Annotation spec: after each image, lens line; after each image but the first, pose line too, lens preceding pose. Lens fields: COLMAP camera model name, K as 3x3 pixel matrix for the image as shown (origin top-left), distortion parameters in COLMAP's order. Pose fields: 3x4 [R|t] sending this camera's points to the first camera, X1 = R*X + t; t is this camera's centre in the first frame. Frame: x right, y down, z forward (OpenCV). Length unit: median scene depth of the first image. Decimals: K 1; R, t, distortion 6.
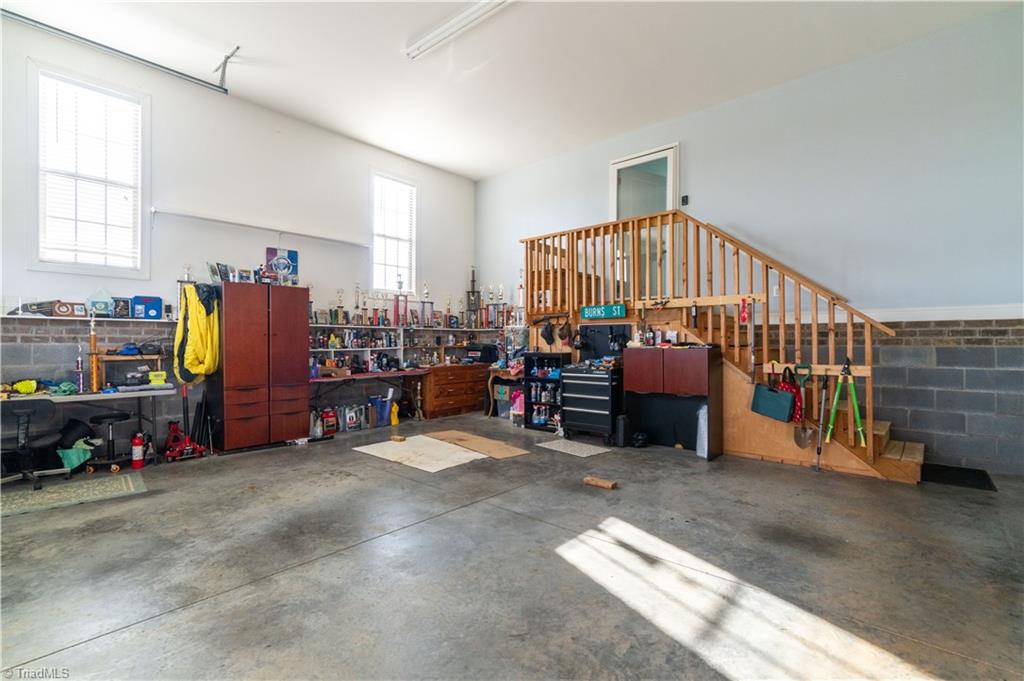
lens RADIAL K [[473.6, 0, 517.7], [0, 473.6, 341.7], [0, 0, 1]] dist [-0.010154, 0.003442]
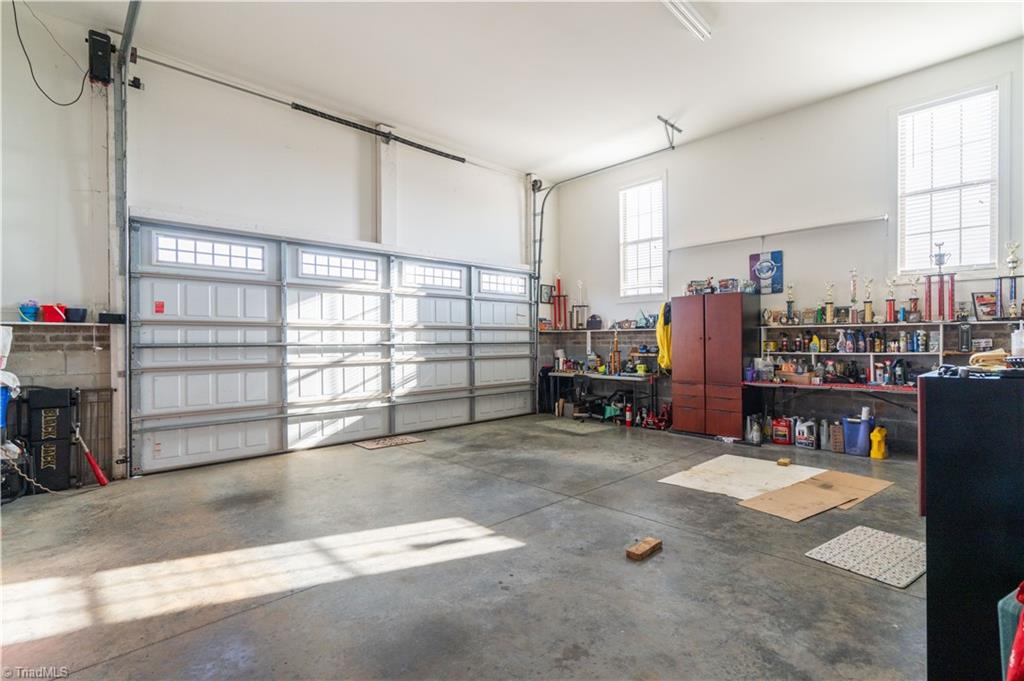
lens RADIAL K [[473.6, 0, 501.1], [0, 473.6, 342.2], [0, 0, 1]] dist [-0.010154, 0.003442]
pose [[-0.107912, 0.002130, -0.994158, 0.852985], [0.007505, 0.999971, 0.001328, -0.014428], [0.994132, -0.007317, -0.107925, 0.815838]]
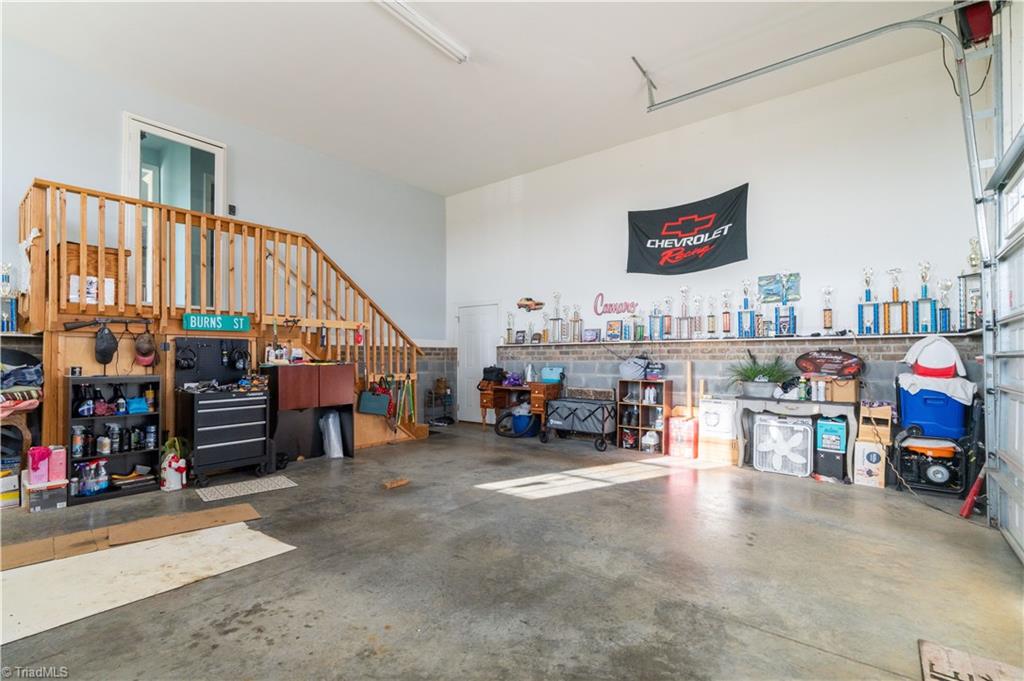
lens RADIAL K [[473.6, 0, 496.0], [0, 473.6, 354.2], [0, 0, 1]] dist [-0.010154, 0.003442]
pose [[-0.044090, 0.006883, 0.999004, -0.919830], [-0.001741, 0.999974, -0.006967, -0.004979], [-0.999026, -0.002046, -0.044077, 0.763088]]
